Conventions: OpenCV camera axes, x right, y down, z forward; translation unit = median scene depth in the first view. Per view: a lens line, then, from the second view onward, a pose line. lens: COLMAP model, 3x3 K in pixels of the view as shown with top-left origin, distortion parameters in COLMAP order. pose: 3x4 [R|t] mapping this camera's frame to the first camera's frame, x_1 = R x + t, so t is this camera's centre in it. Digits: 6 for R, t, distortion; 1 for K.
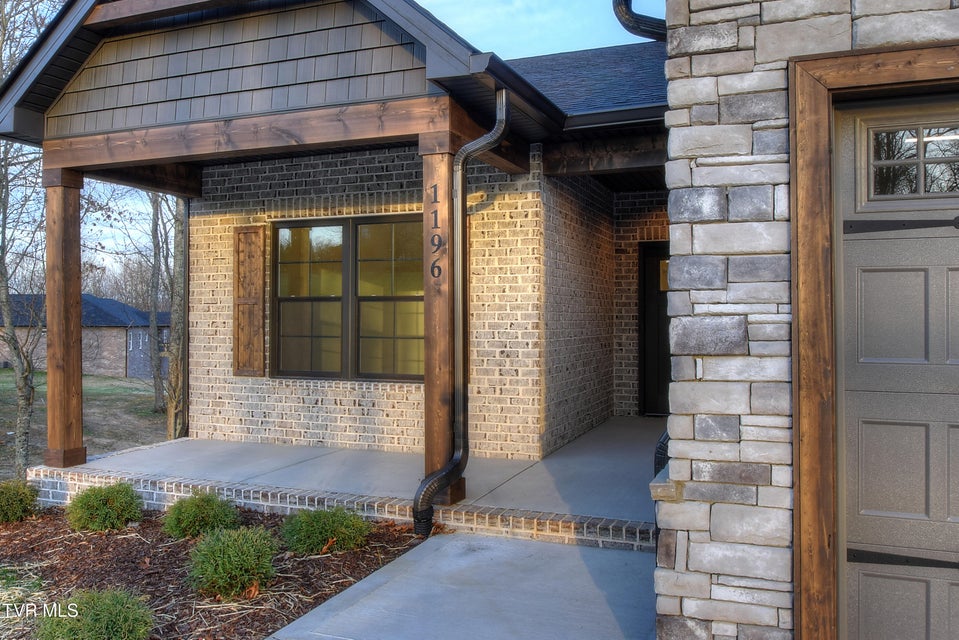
lens RADIAL K [[795.8, 0, 479.5], [0, 795.8, 320.0], [0, 0, 1]] dist [0.000248, -0.000041]
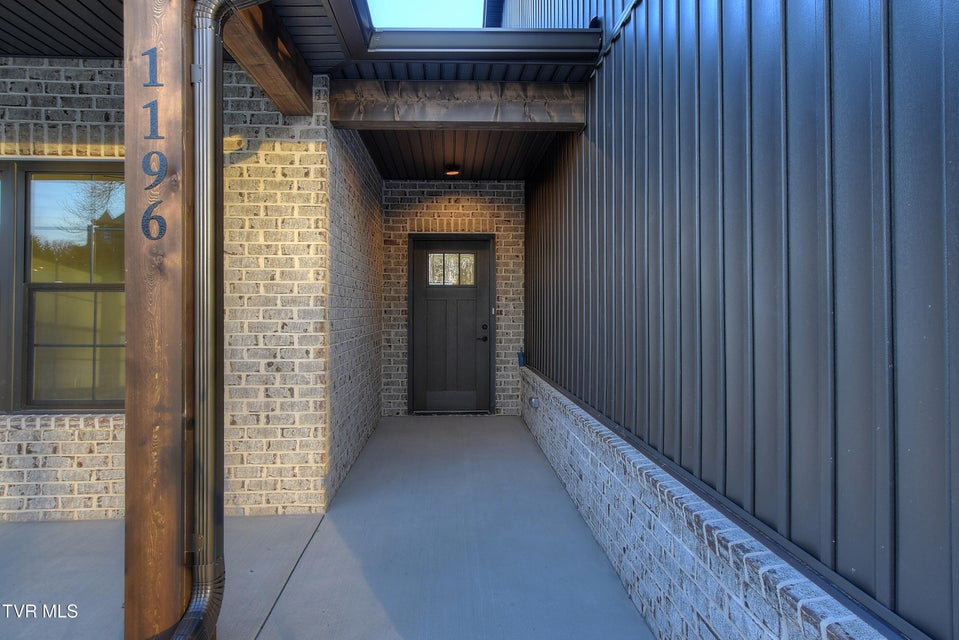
lens RADIAL K [[585.2, 0, 477.2], [0, 585.2, 302.7], [0, 0, 1]] dist [-0.002971, 0.018043]
pose [[0.913736, 0.004689, 0.406282, -0.014597], [0.000574, 0.999918, -0.012832, -0.007657], [-0.406309, 0.011958, 0.913657, 0.448012]]
